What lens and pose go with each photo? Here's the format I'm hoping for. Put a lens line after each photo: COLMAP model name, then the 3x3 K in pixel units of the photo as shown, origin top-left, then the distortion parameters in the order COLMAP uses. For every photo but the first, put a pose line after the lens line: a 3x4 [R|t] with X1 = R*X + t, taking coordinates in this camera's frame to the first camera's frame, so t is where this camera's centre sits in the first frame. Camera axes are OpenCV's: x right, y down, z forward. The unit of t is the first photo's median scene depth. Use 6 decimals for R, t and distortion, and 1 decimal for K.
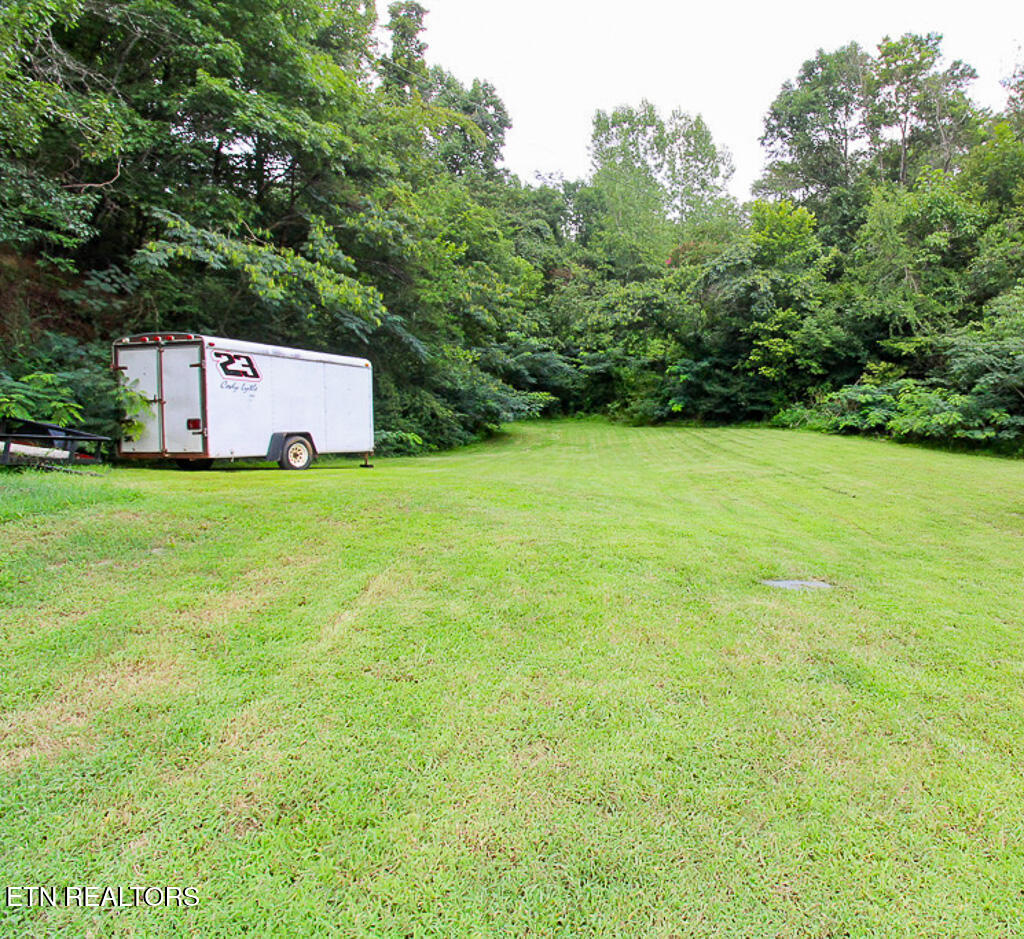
lens RADIAL K [[495.3, 0, 512.1], [0, 495.3, 469.7], [0, 0, 1]] dist [0.032769, 0.000227]
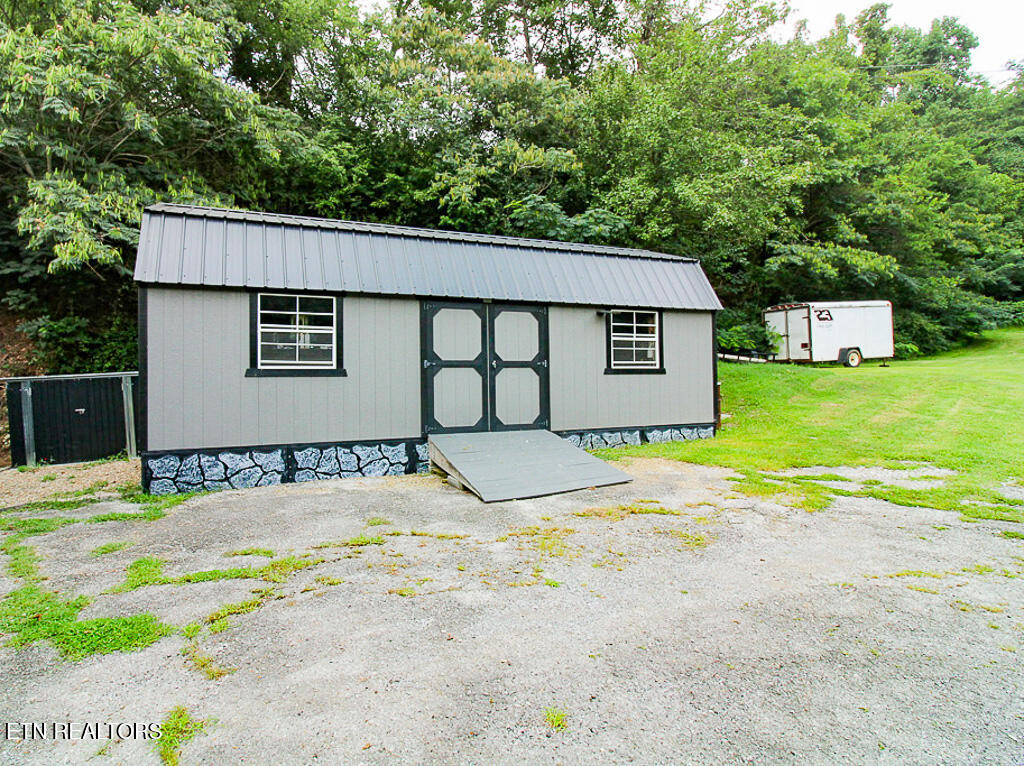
lens RADIAL K [[540.8, 0, 469.2], [0, 540.8, 378.9], [0, 0, 1]] dist [0.000022, -0.009724]
pose [[0.745805, -0.007080, -0.666127, -0.114877], [-0.001042, 0.999930, -0.011795, 0.048959], [0.666164, 0.009491, 0.745745, -1.035795]]
